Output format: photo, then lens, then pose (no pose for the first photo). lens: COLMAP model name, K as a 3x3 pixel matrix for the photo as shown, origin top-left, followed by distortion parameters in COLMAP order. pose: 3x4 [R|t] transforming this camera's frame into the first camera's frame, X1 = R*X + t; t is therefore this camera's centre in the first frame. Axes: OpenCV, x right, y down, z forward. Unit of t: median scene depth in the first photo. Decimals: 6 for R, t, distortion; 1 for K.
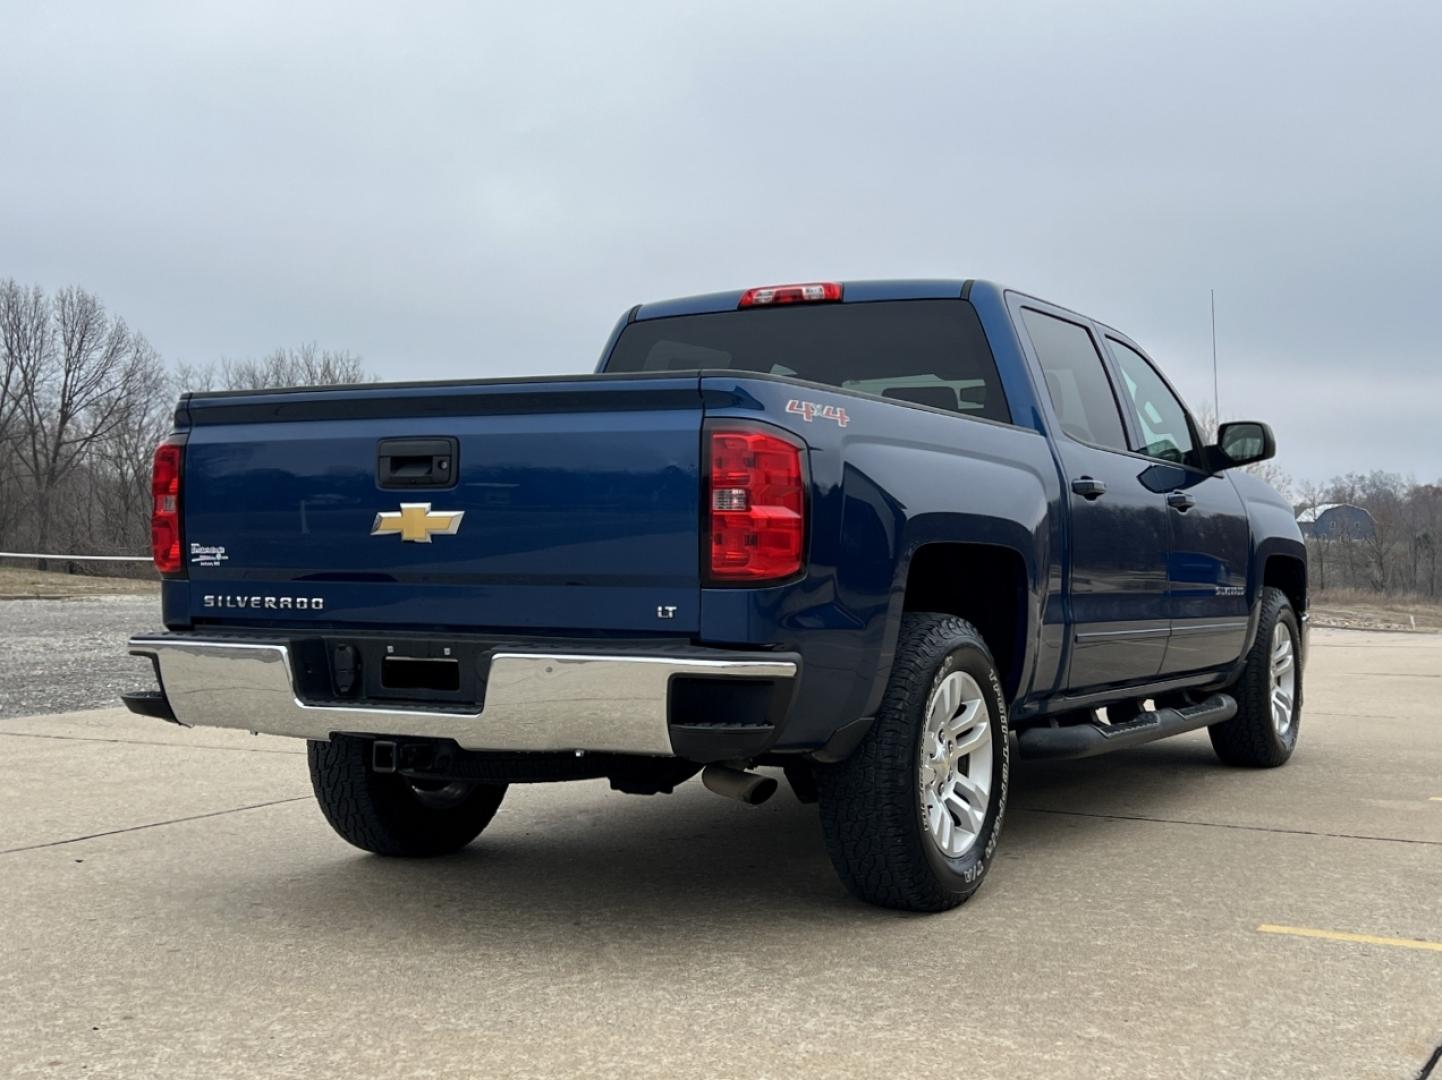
lens RADIAL K [[1843.4, 0, 721.0], [0, 1843.4, 540.0], [0, 0, 1]] dist [0.228300, -0.677834]
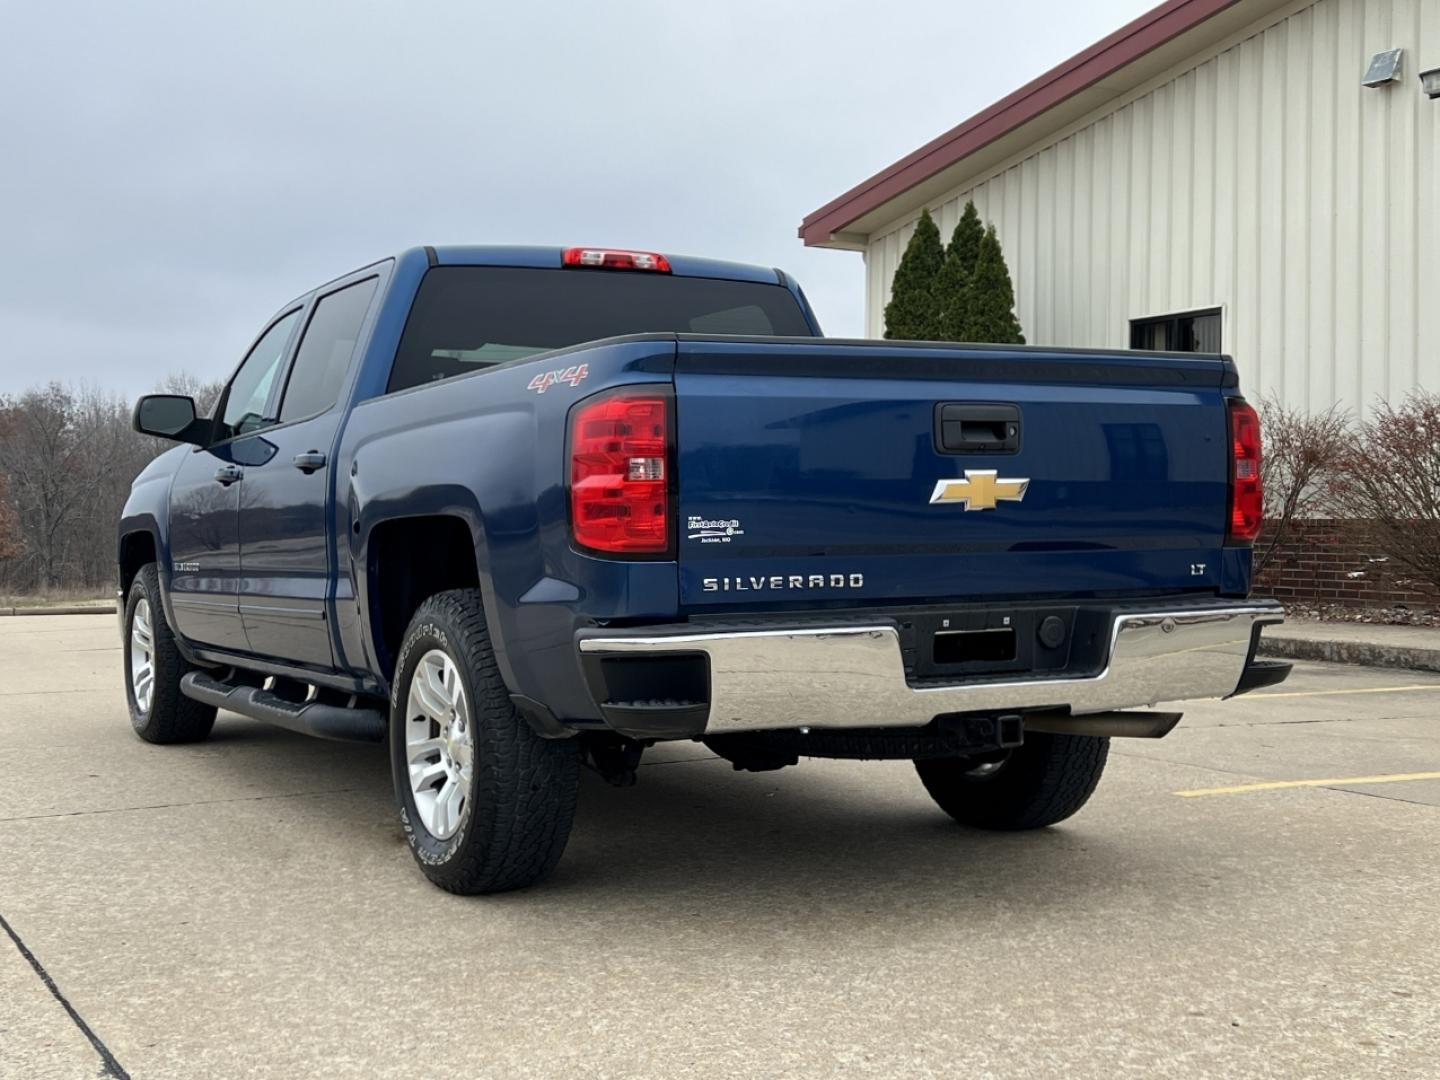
lens RADIAL K [[1840.9, 0, 720.0], [0, 1840.9, 540.0], [0, 0, 1]] dist [0.228300, -0.677834]
pose [[0.523925, -0.022198, 0.851475, -1.046197], [0.012517, 0.999753, 0.018361, -0.002781], [-0.851673, 0.001038, 0.524073, 0.601922]]
